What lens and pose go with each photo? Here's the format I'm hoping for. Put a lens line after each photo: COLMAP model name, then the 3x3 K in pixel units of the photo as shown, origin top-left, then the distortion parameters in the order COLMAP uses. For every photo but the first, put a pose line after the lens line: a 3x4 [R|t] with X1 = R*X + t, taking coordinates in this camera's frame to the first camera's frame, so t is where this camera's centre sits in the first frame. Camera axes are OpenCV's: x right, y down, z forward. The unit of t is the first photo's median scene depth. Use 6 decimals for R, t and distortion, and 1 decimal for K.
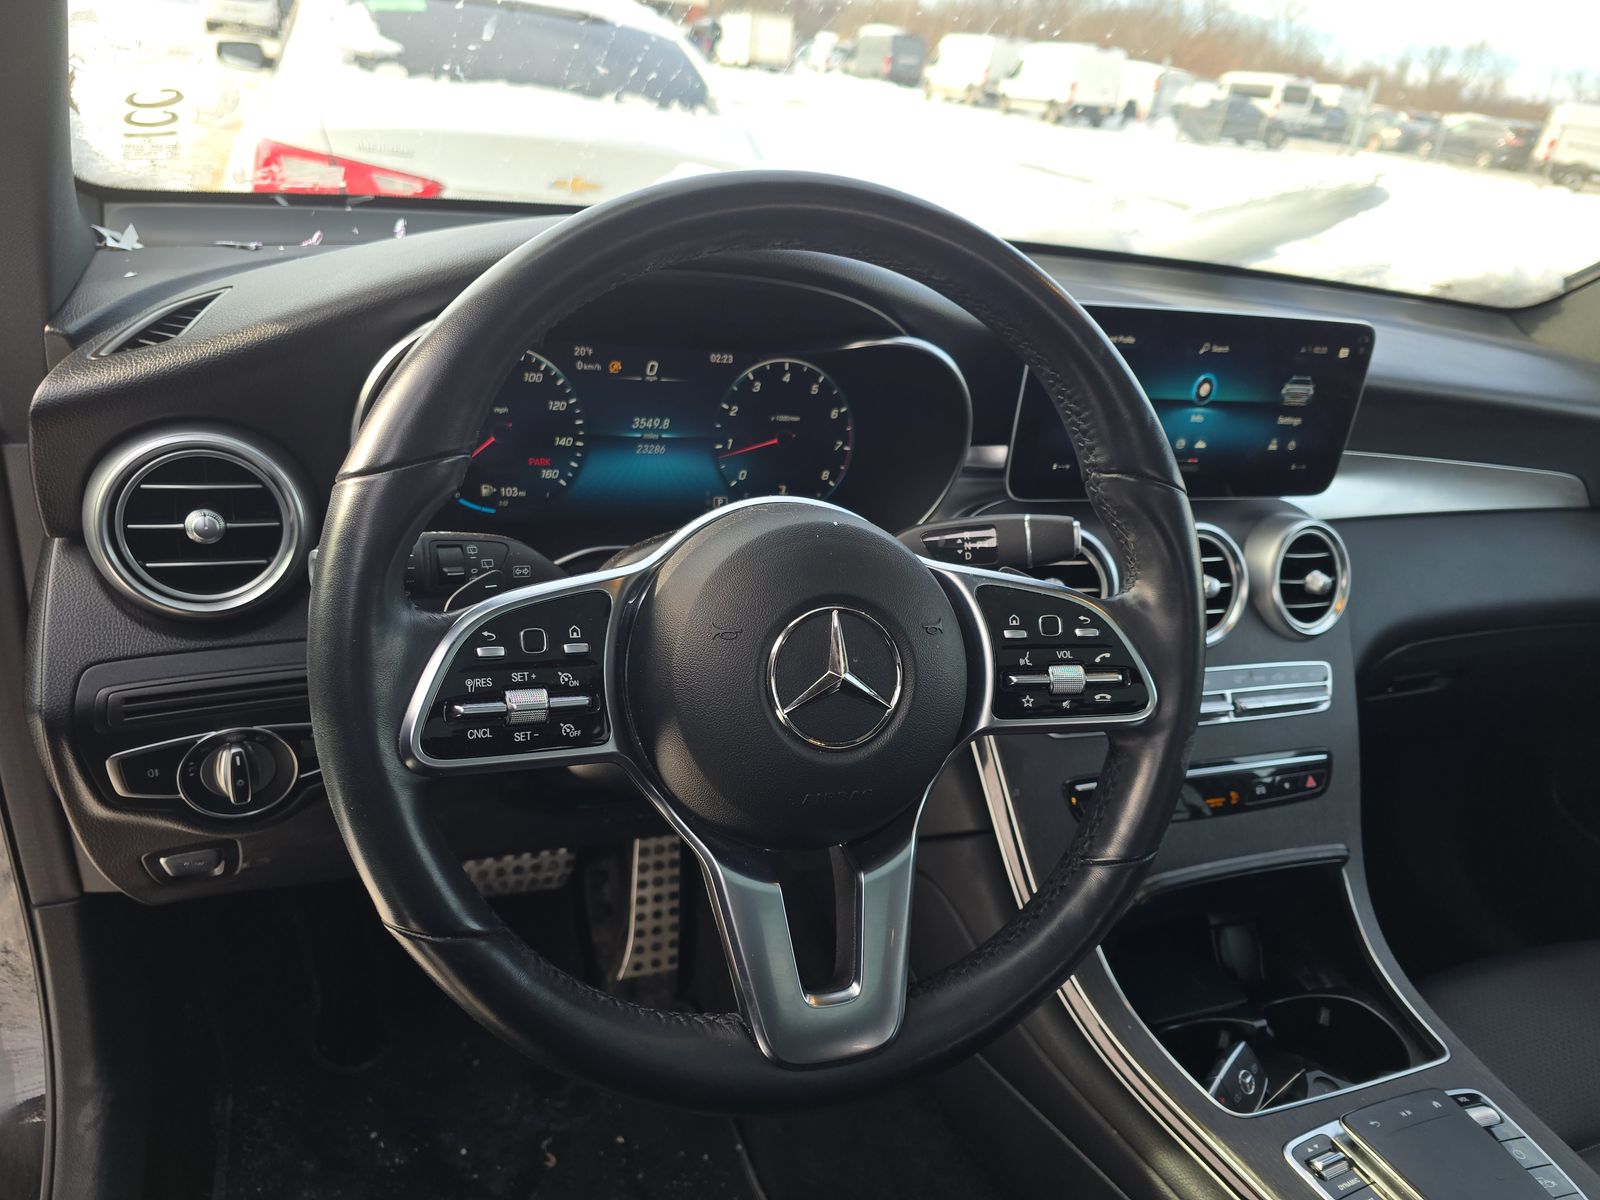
lens RADIAL K [[1086.1, 0, 817.1], [0, 1086.1, 599.4], [0, 0, 1]] dist [0.044091, -0.028528]
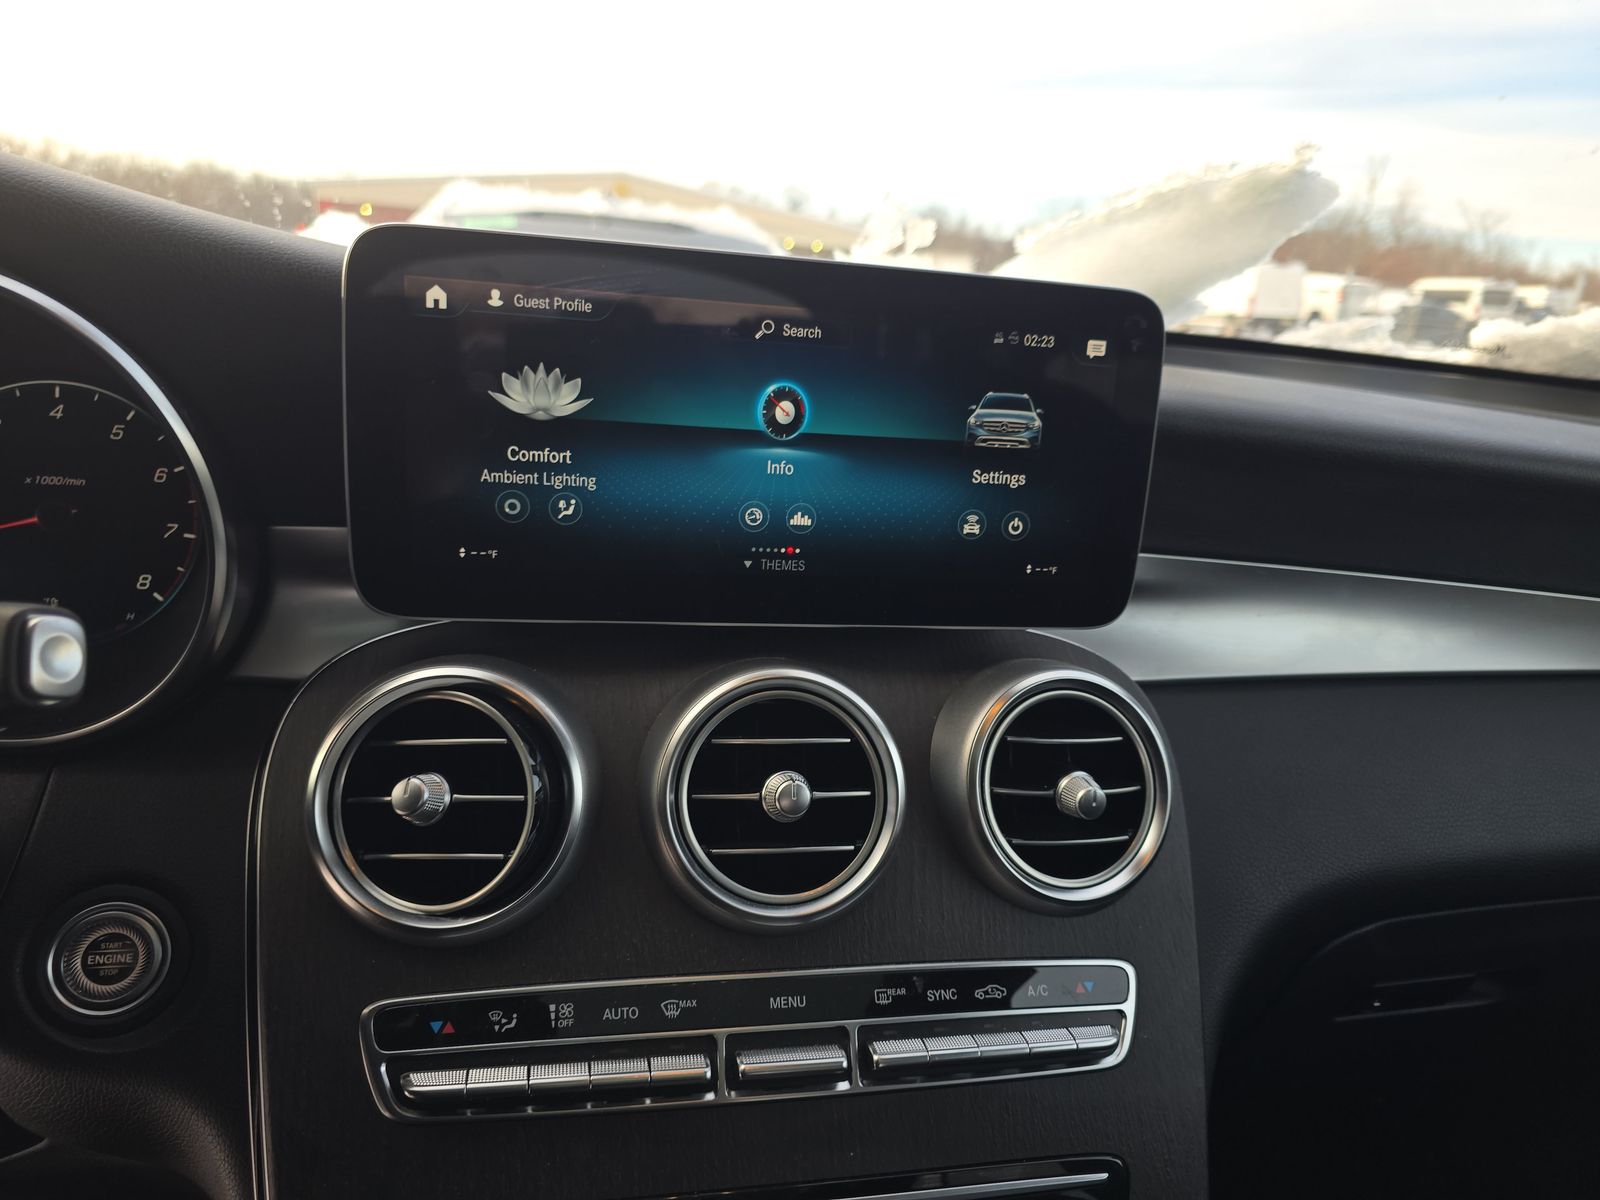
lens RADIAL K [[1086.1, 0, 781.6], [0, 1086.1, 598.4], [0, 0, 1]] dist [0.044091, -0.028528]
pose [[0.983337, -0.007752, -0.181628, 0.449572], [-0.025376, 0.983456, -0.179360, -0.011871], [0.180014, 0.180980, 0.966872, 0.519909]]
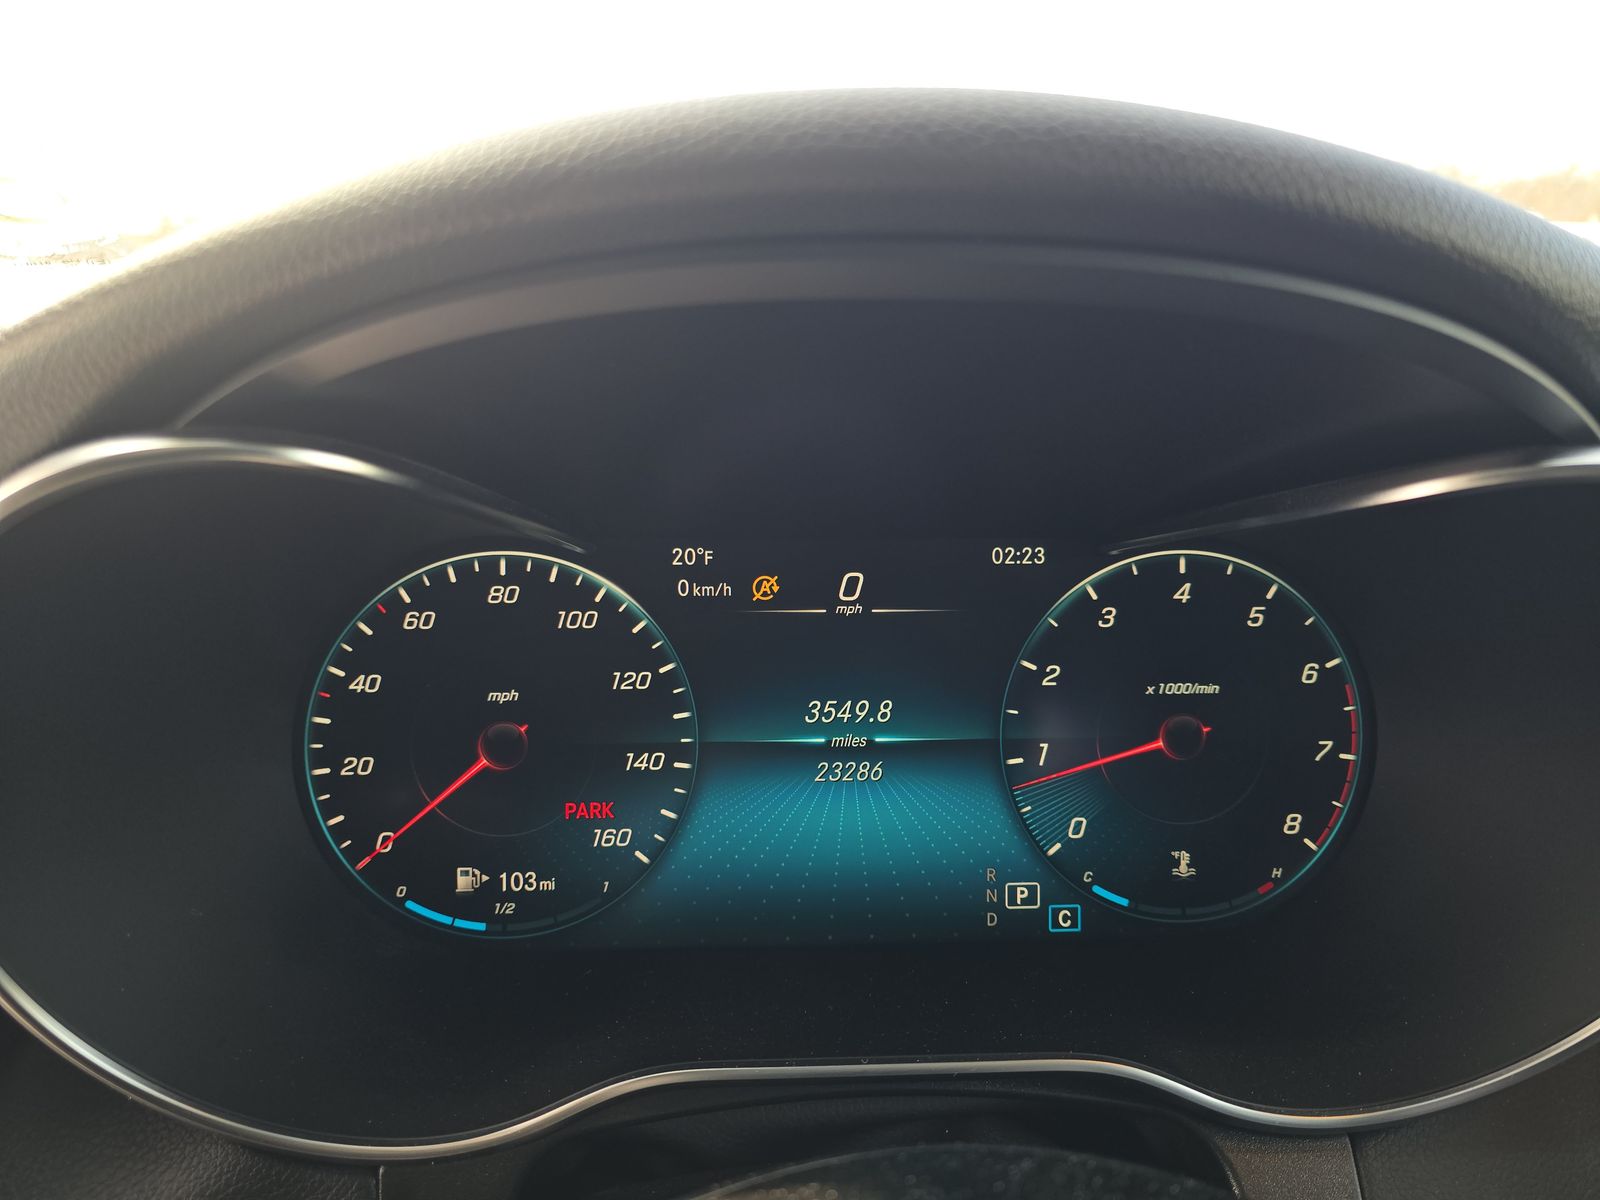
lens RADIAL K [[1086.1, 0, 802.1], [0, 1086.1, 611.5], [0, 0, 1]] dist [0.044091, -0.028528]
pose [[0.939349, -0.035225, -0.341148, -0.022320], [-0.025891, 0.984590, -0.172954, -0.119877], [0.341983, 0.171296, 0.923962, 0.561918]]
